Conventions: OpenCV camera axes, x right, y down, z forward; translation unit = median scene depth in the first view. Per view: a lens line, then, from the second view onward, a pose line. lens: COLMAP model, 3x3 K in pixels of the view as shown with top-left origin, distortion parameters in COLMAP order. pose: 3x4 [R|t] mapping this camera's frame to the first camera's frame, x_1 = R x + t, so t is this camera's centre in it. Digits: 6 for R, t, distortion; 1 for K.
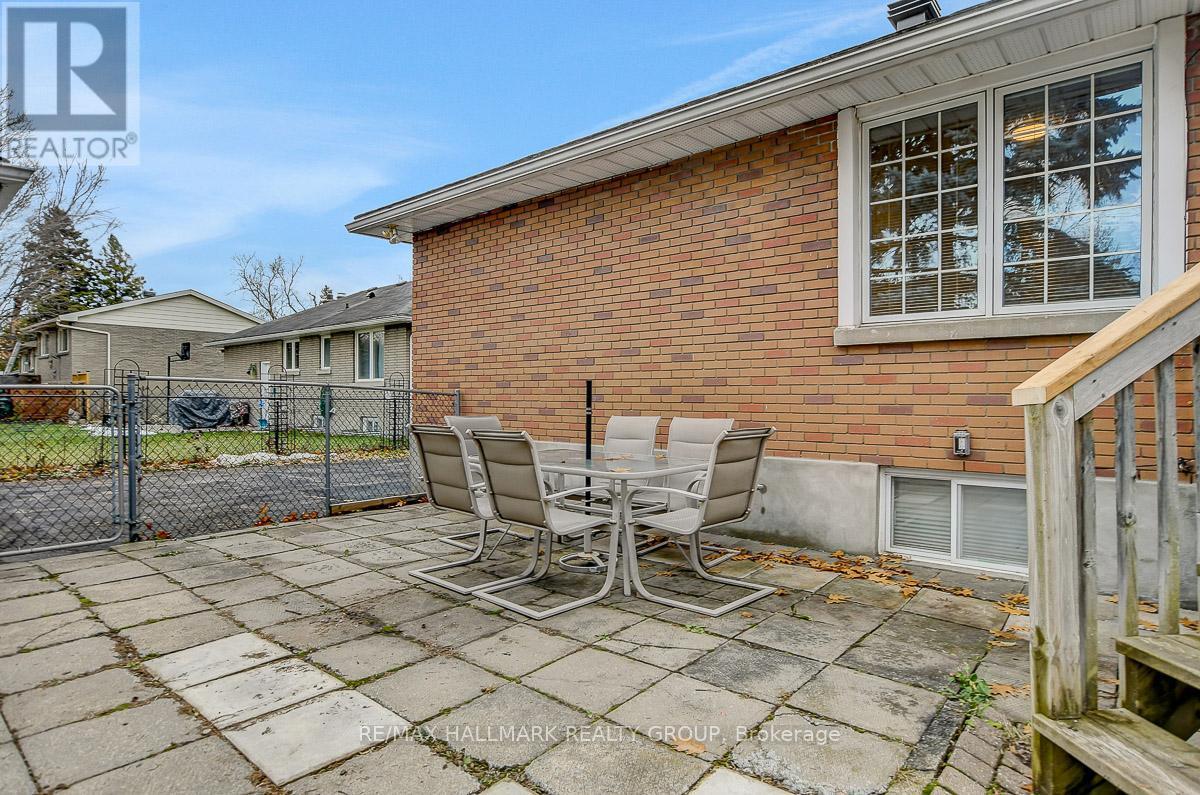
lens RADIAL K [[642.3, 0, 600.0], [0, 642.3, 397.5], [0, 0, 1]] dist [-0.009023, -0.001740]
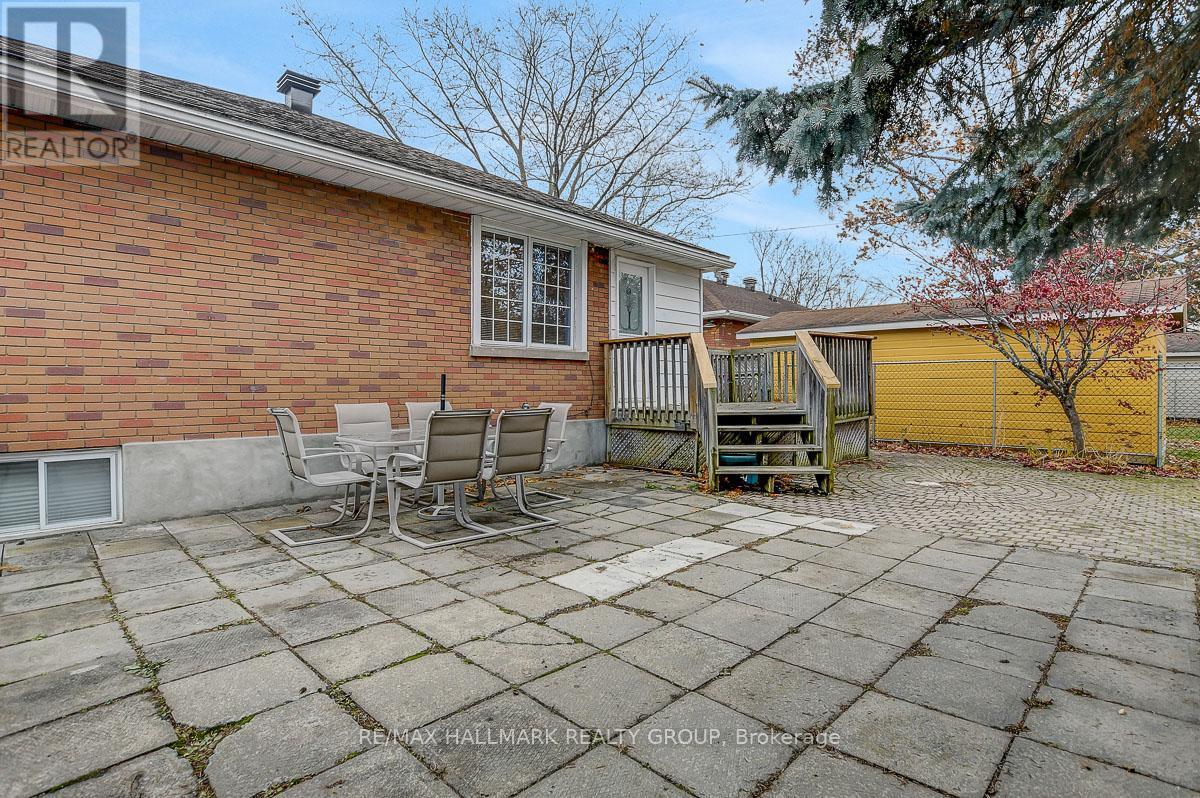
lens RADIAL K [[579.4, 0, 598.7], [0, 579.4, 394.1], [0, 0, 1]] dist [-0.004365, -0.000071]
pose [[0.094782, -0.014183, 0.995397, -1.105030], [0.005250, 0.999892, 0.013748, -0.000463], [-0.995484, 0.003923, 0.094847, 0.539910]]
